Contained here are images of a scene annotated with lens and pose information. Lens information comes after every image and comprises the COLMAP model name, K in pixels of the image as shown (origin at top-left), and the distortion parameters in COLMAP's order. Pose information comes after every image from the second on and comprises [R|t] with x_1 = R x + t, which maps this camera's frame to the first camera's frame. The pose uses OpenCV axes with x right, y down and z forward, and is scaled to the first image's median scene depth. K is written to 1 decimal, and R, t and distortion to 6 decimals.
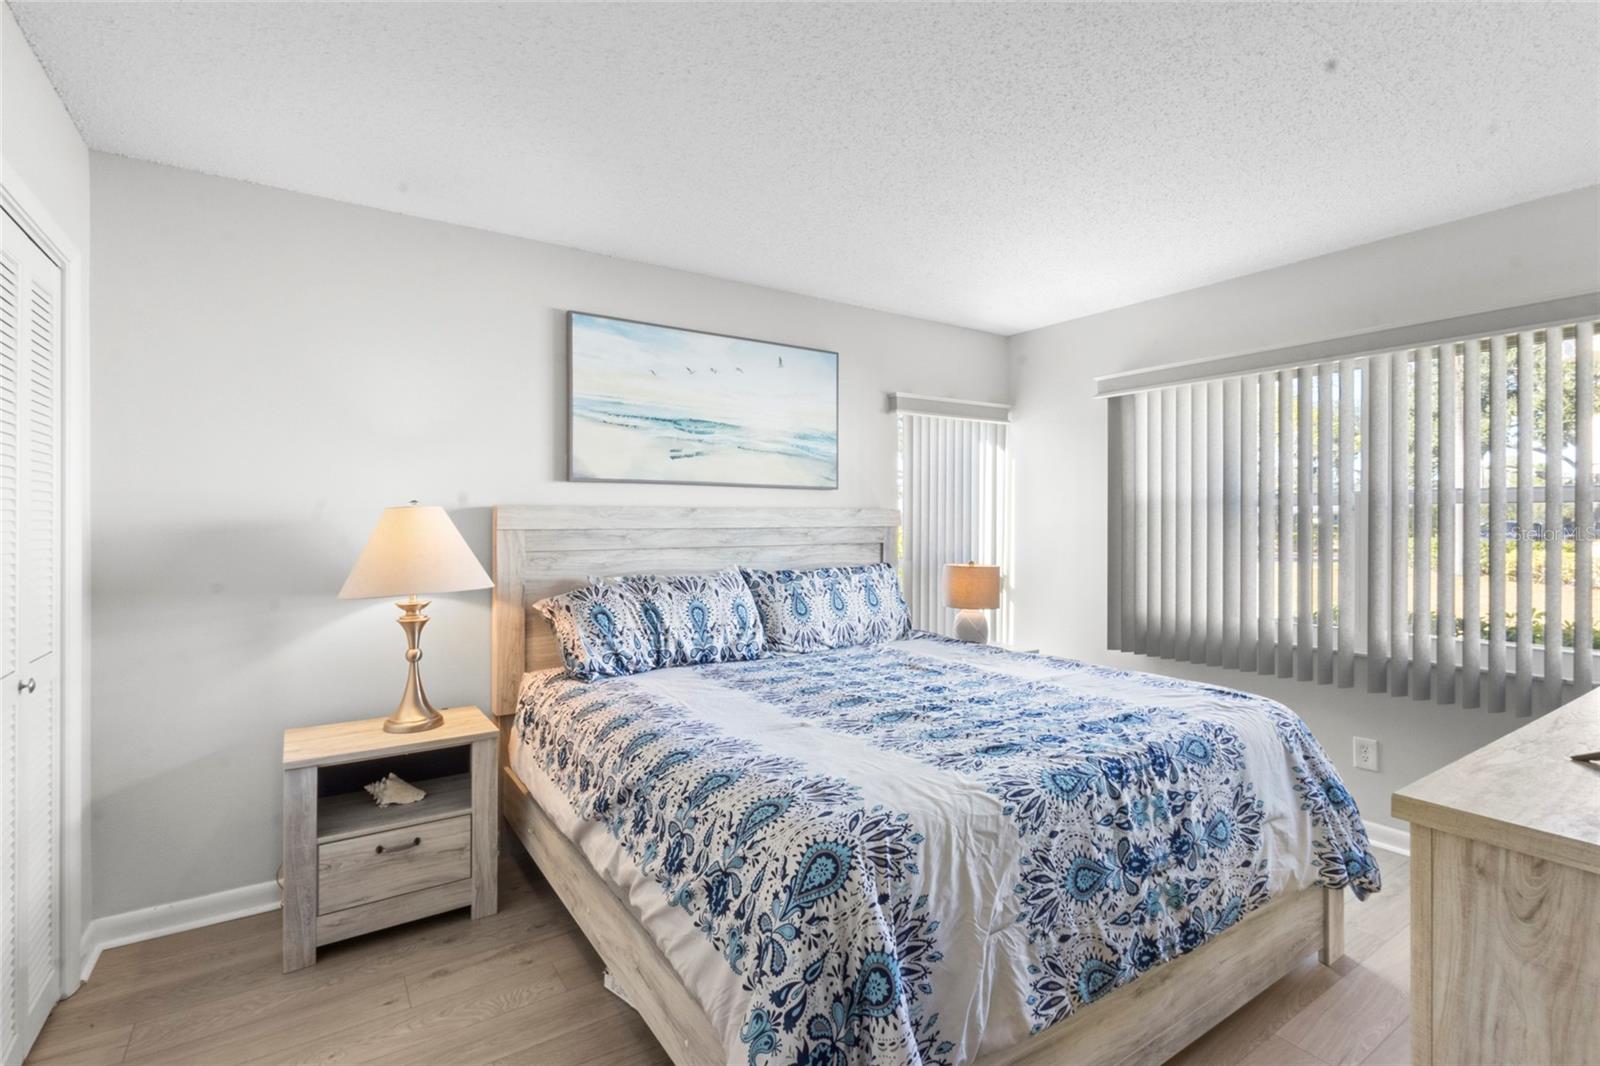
lens RADIAL K [[742.2, 0, 789.2], [0, 742.2, 527.7], [0, 0, 1]] dist [0.004194, 0.003598]
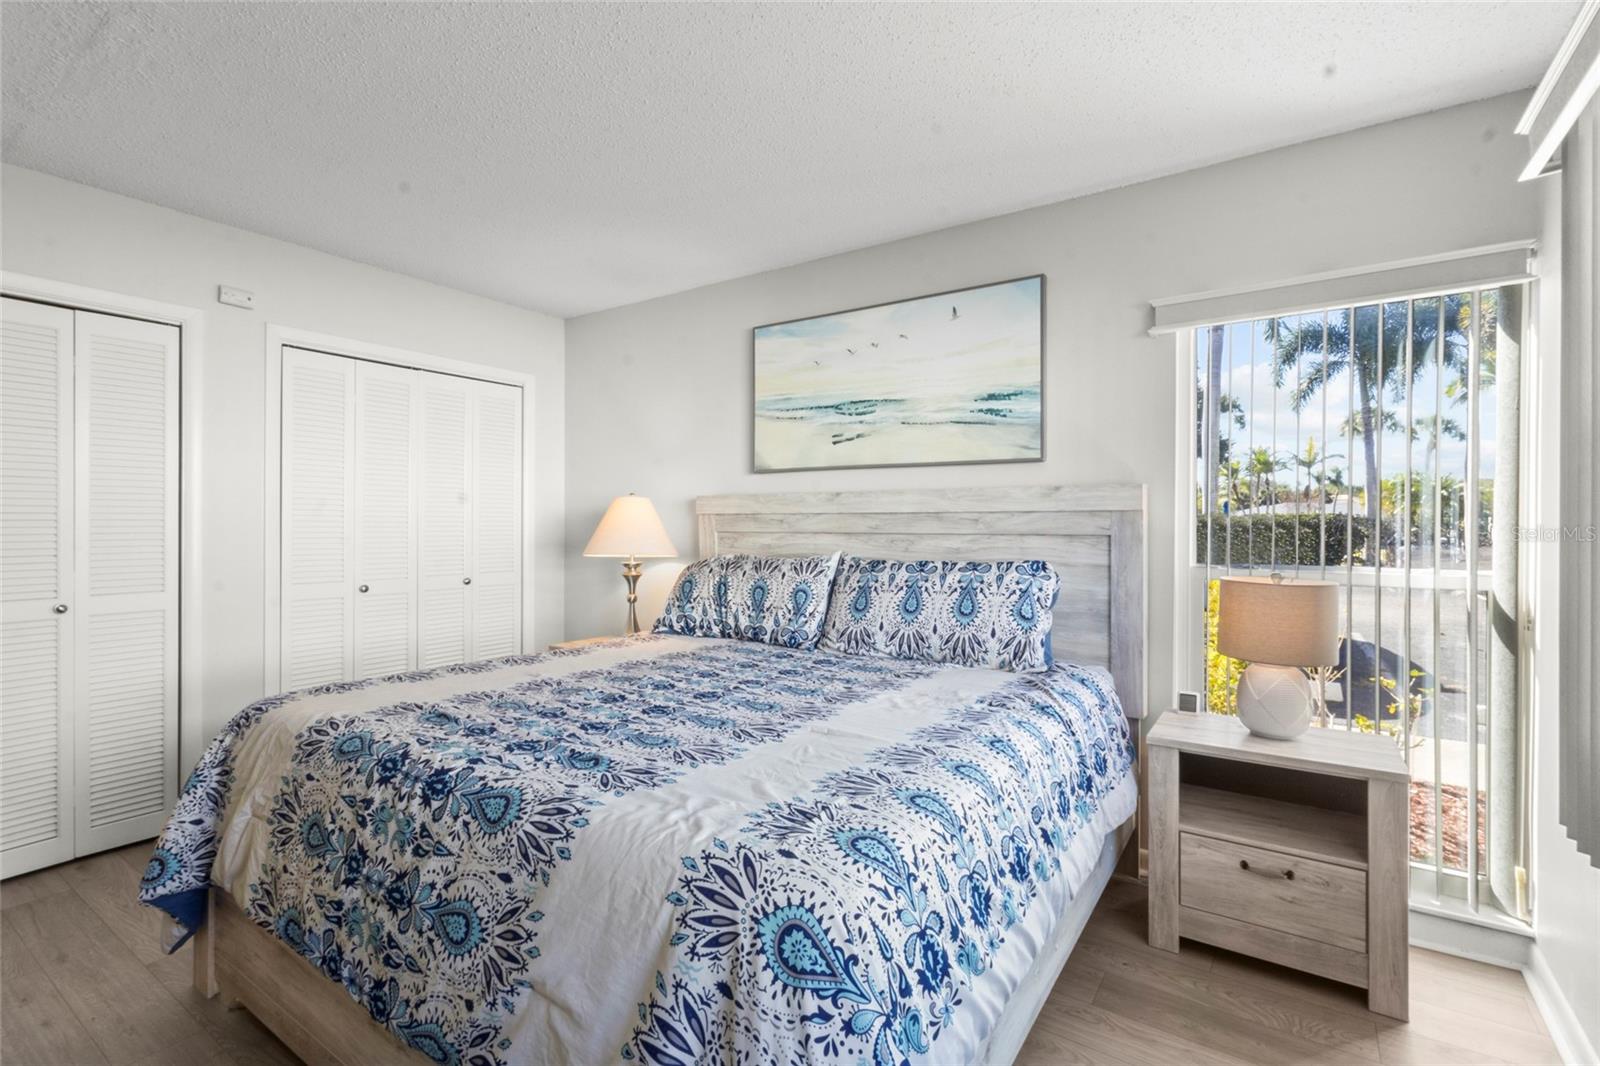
lens RADIAL K [[742.2, 0, 788.7], [0, 742.2, 529.6], [0, 0, 1]] dist [0.004194, 0.003598]
pose [[0.373048, 0.022002, -0.927551, 0.767689], [0.003342, 0.999680, 0.025057, -0.001914], [0.927806, -0.012447, 0.372856, 0.567576]]
